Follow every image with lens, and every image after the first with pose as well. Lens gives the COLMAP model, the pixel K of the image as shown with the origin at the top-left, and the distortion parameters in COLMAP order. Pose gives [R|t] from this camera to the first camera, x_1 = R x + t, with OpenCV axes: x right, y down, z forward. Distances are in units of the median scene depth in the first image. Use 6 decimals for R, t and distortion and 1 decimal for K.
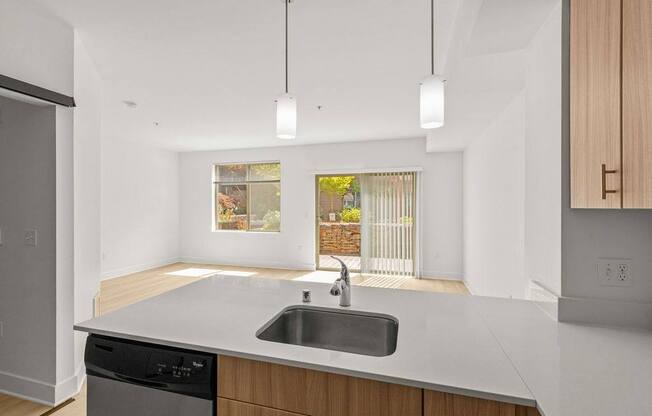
lens RADIAL K [[291.7, 0, 323.4], [0, 291.7, 205.7], [0, 0, 1]] dist [0.003780, 0.000170]
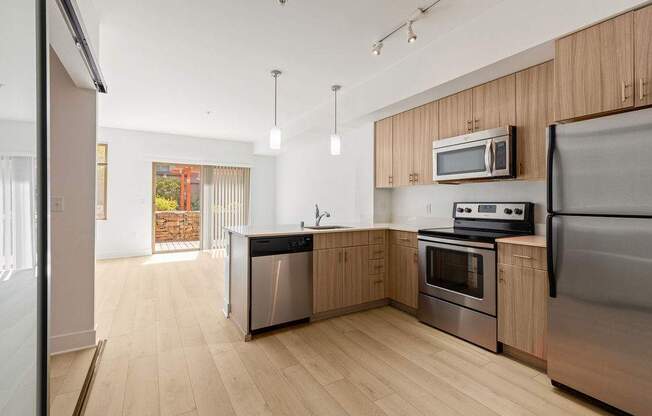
lens RADIAL K [[291.7, 0, 323.4], [0, 291.7, 205.7], [0, 0, 1]] dist [0.003780, 0.000170]
pose [[0.684042, -0.006617, 0.729413, -0.363374], [-0.004802, 0.999896, 0.013573, 0.031592], [-0.729427, -0.012787, 0.683939, -0.149773]]
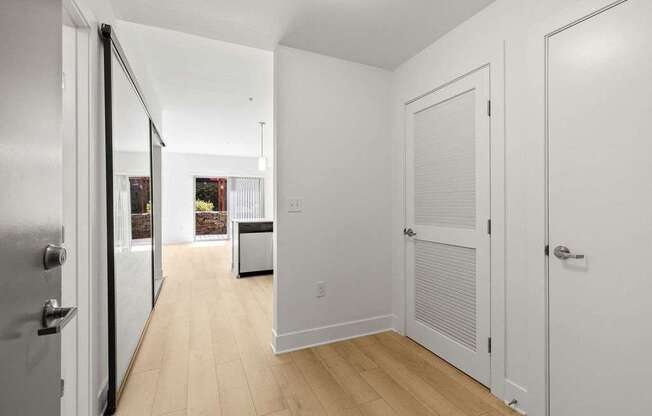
lens RADIAL K [[291.7, 0, 323.4], [0, 291.7, 205.7], [0, 0, 1]] dist [0.003780, 0.000170]
pose [[0.769009, -0.015265, 0.639056, -0.447706], [0.009956, 0.999880, 0.011903, 0.030991], [-0.639161, -0.002791, 0.769068, -0.508415]]
